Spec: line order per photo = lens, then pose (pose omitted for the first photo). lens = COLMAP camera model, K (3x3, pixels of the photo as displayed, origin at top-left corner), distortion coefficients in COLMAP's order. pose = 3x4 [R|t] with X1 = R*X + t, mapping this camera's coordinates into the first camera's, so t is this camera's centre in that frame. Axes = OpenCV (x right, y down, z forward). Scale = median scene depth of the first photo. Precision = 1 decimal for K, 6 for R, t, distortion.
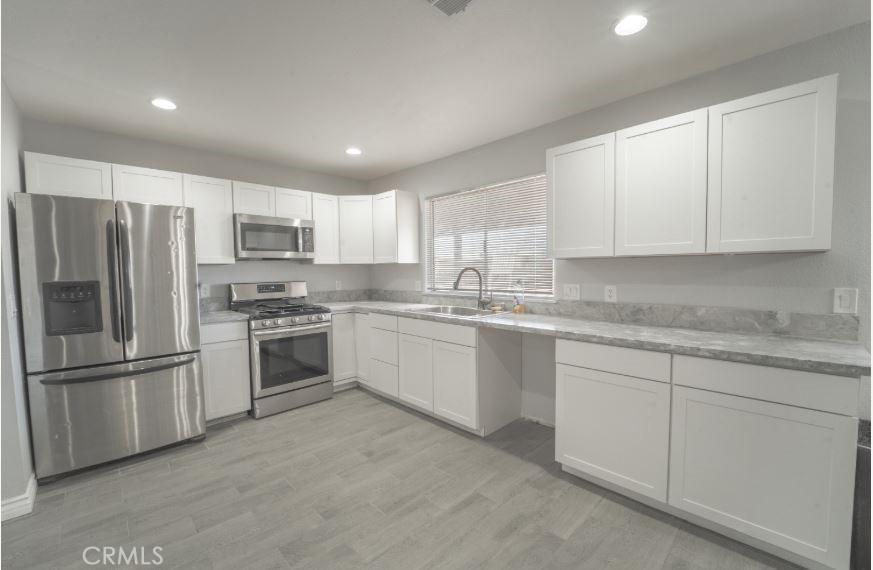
lens RADIAL K [[359.4, 0, 437.1], [0, 359.4, 286.3], [0, 0, 1]] dist [-0.004614, -0.000282]
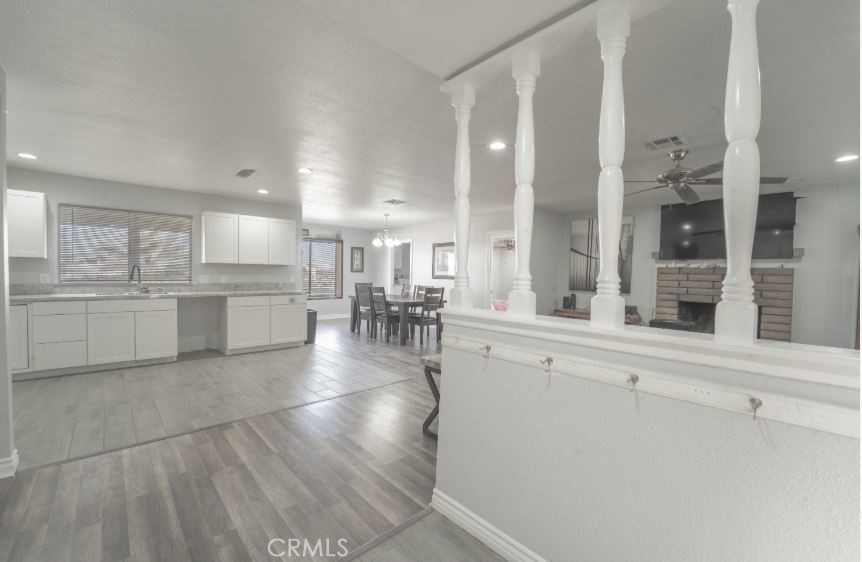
lens RADIAL K [[354.9, 0, 431.4], [0, 354.9, 281.5], [0, 0, 1]] dist [-0.004614, -0.000282]
pose [[0.006395, -0.017909, 0.999819, -1.762326], [0.023640, 0.999563, 0.017753, 0.026390], [-0.999700, 0.023522, 0.006816, -0.330580]]
